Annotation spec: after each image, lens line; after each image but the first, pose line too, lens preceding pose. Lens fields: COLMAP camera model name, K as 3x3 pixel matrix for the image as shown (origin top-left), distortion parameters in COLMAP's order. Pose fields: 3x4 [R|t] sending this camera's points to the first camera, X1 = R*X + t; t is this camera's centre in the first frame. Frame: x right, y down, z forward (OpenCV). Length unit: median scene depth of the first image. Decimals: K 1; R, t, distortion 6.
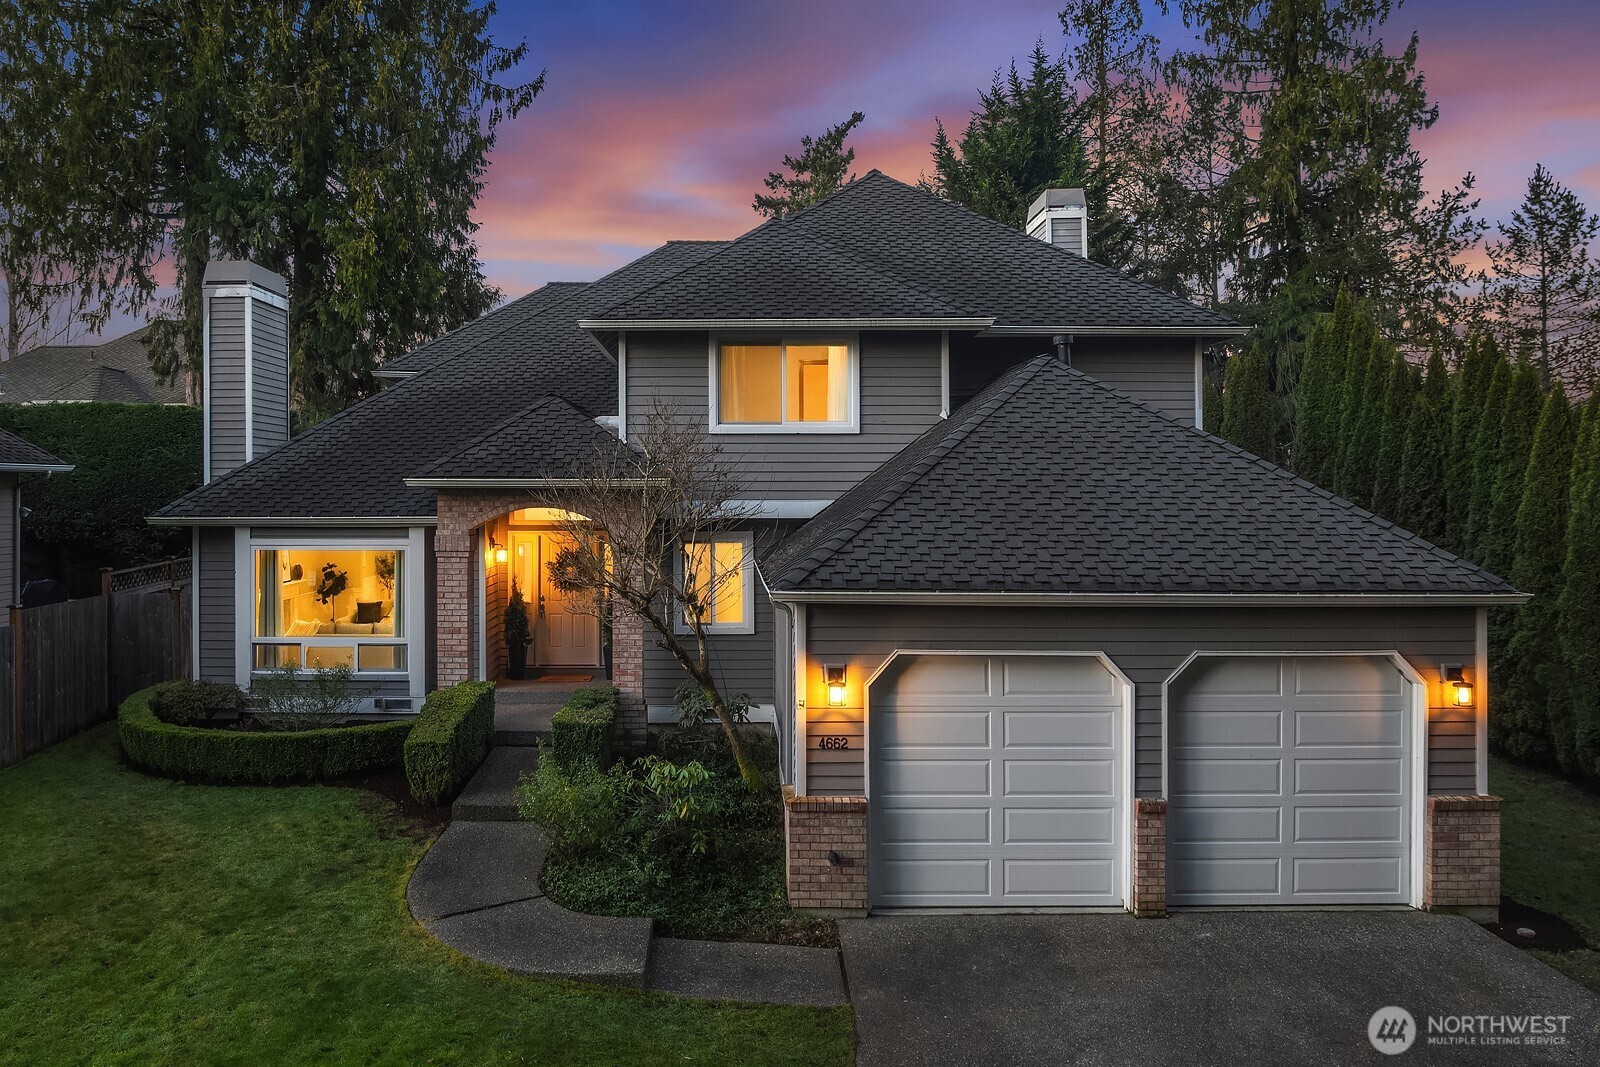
lens RADIAL K [[779.5, 0, 800.0], [0, 779.5, 533.5], [0, 0, 1]] dist [-0.021647, 0.000584]
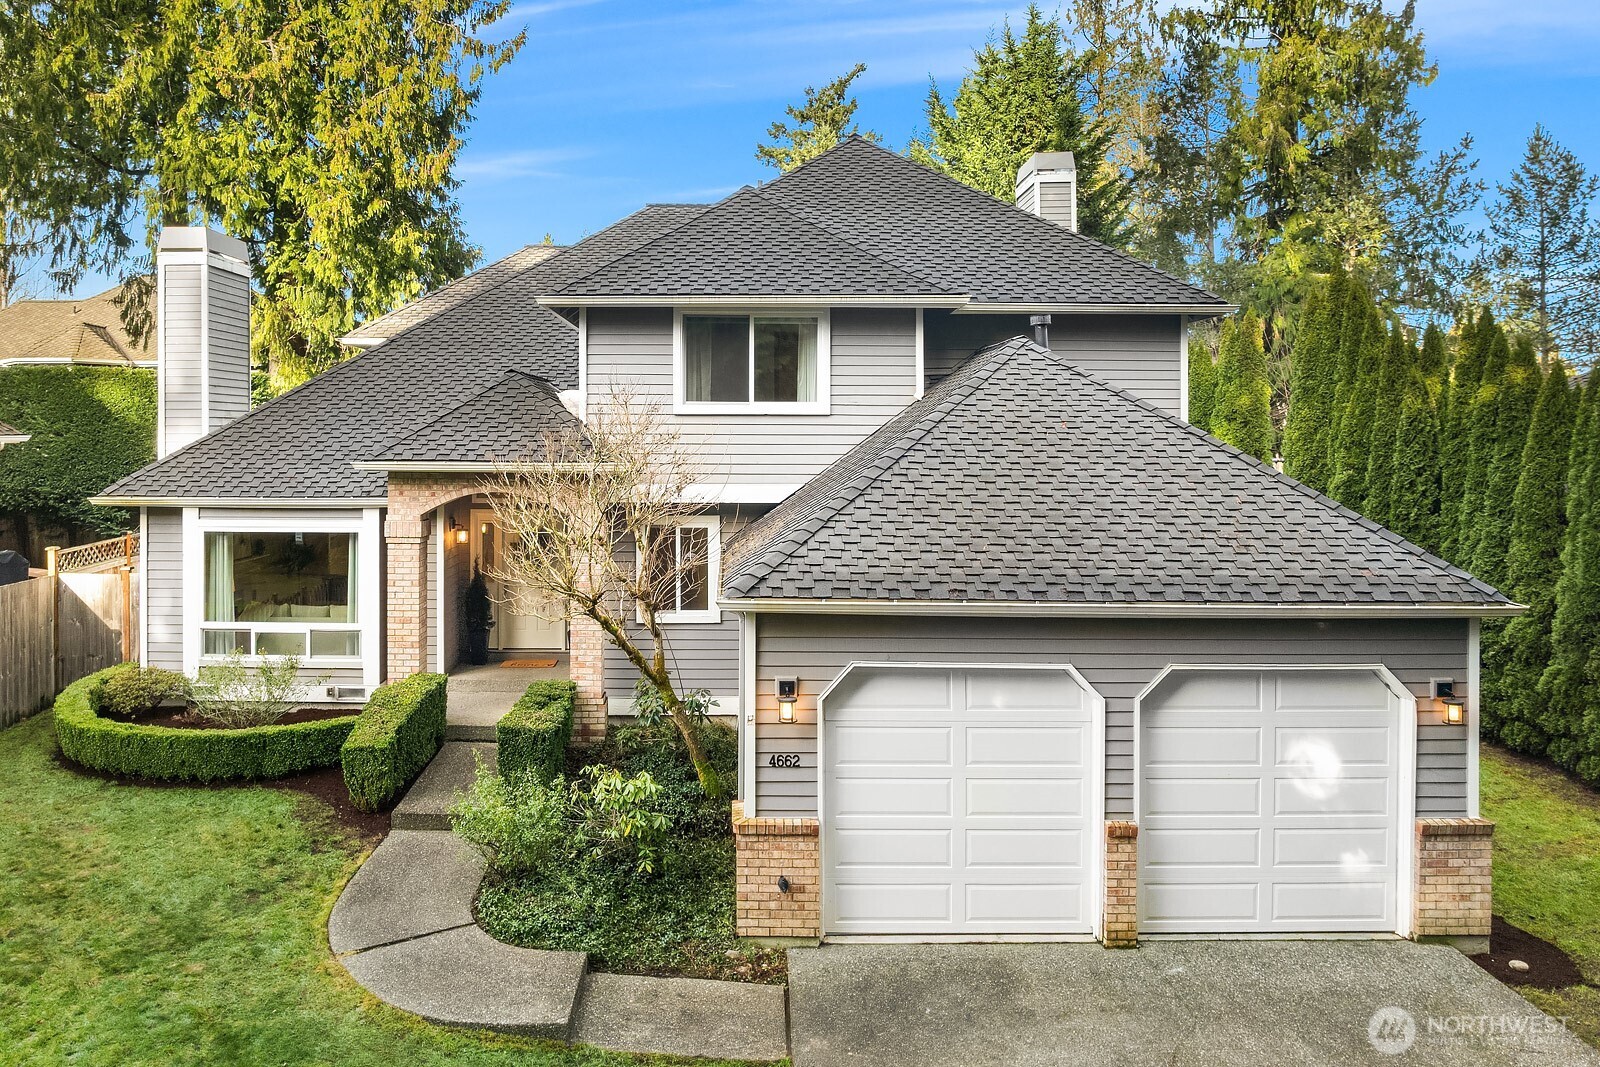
lens RADIAL K [[775.2, 0, 809.1], [0, 775.2, 478.6], [0, 0, 1]] dist [-0.022646, 0.001119]
pose [[0.999987, 0.002853, 0.004119, 0.048963], [-0.002853, 0.999996, -0.000202, -0.051212], [-0.004120, 0.000190, 0.999991, 0.048239]]
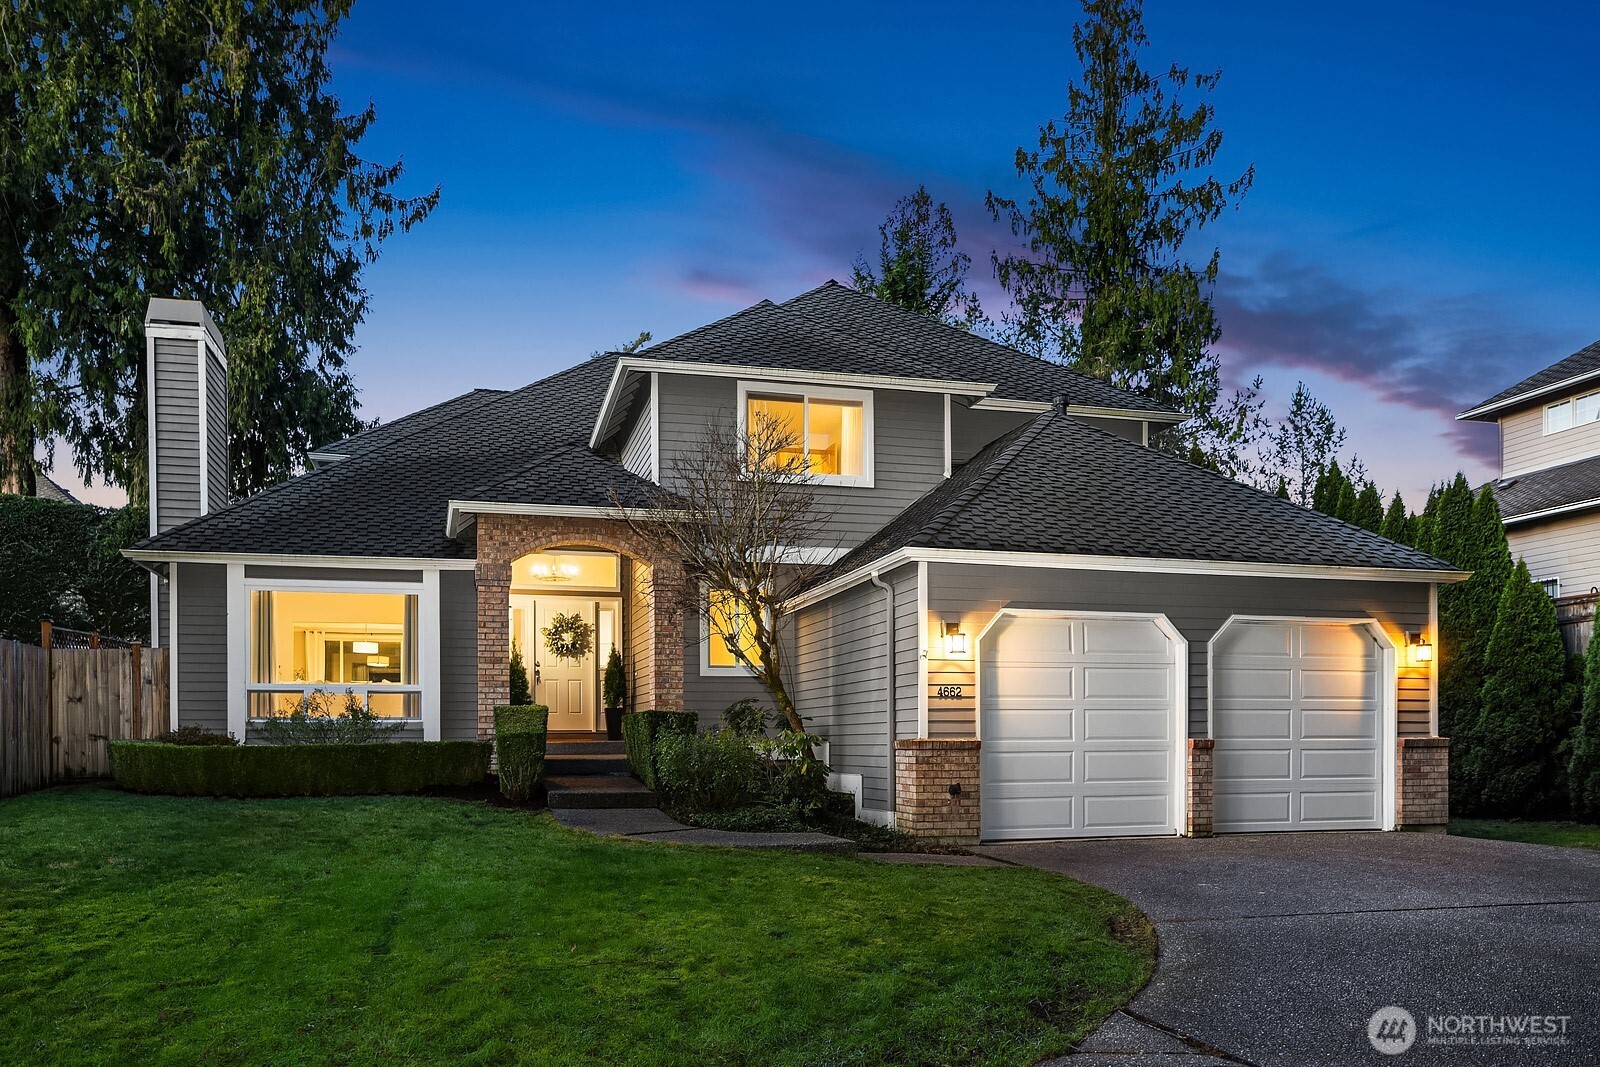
lens RADIAL K [[779.7, 0, 693.1], [0, 779.7, 786.8], [0, 0, 1]] dist [-0.006288, -0.000510]
pose [[0.985570, -0.009540, 0.168998, -0.369480], [0.007730, 0.999906, 0.011366, 0.281257], [-0.169090, -0.009896, 0.985551, -0.035754]]
